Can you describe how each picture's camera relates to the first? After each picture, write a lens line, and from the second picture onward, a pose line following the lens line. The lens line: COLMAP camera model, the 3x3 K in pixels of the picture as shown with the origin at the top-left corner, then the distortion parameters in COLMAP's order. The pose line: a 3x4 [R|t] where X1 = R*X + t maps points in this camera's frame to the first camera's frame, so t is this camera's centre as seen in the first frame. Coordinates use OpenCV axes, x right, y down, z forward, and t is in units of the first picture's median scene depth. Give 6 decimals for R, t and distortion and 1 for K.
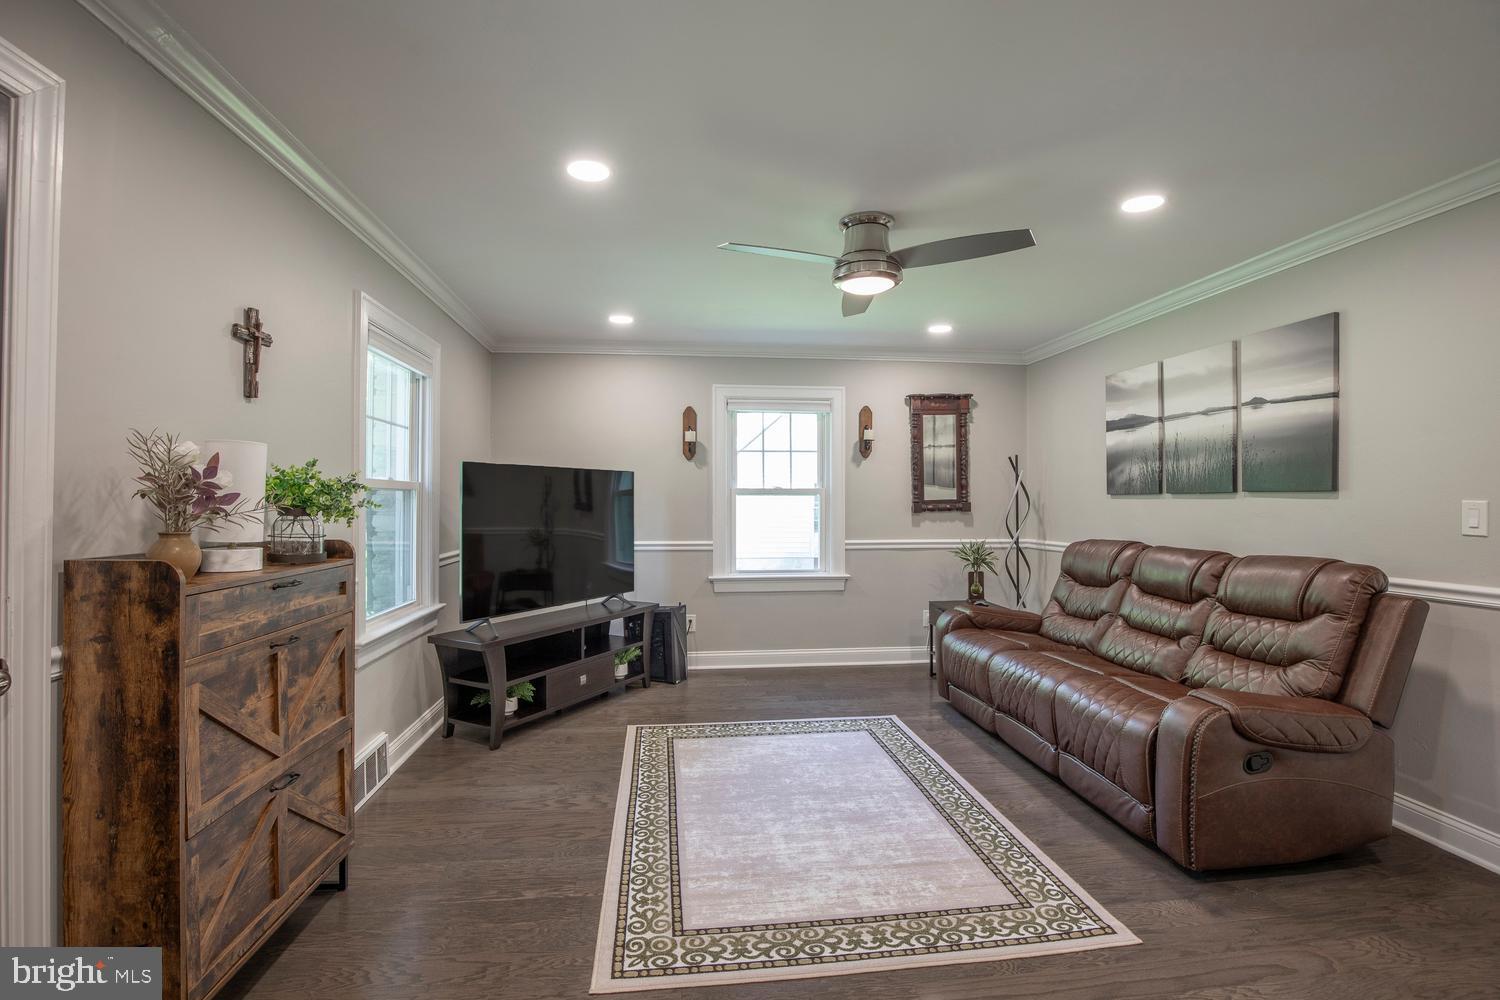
lens RADIAL K [[692.1, 0, 754.3], [0, 692.1, 495.3], [0, 0, 1]] dist [-0.035198, 0.006242]
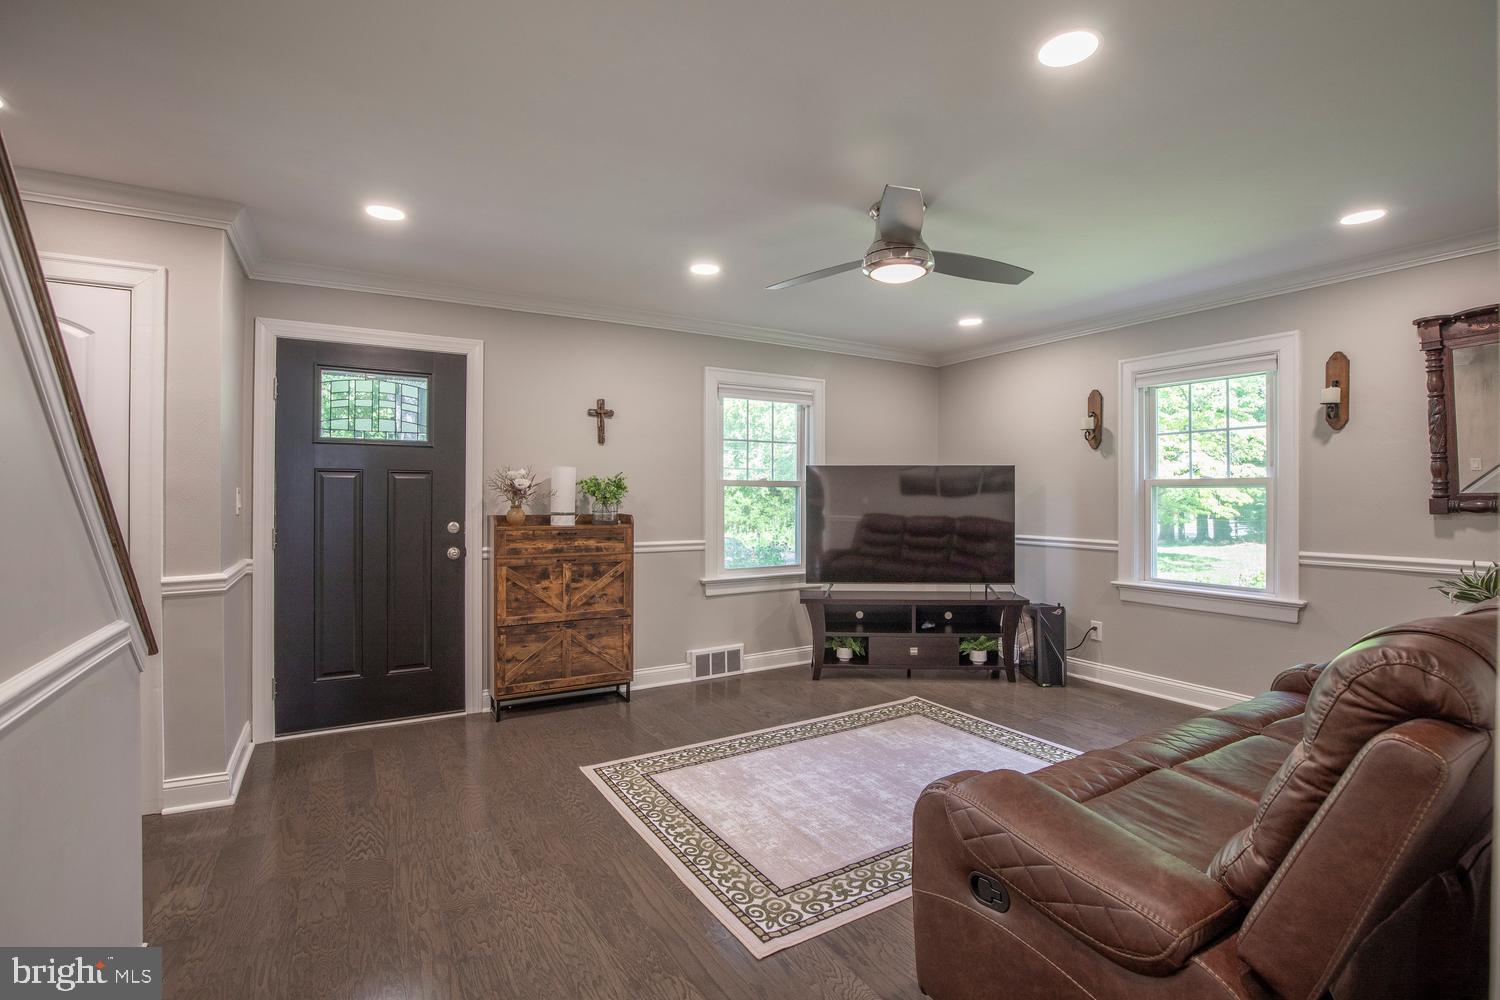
lens RADIAL K [[692.1, 0, 754.3], [0, 692.1, 495.3], [0, 0, 1]] dist [-0.035198, 0.006242]
pose [[0.413812, -0.001334, -0.910361, 0.853030], [0.005737, 0.999983, 0.001142, 0.007869], [0.910344, -0.005696, 0.413813, 0.358891]]
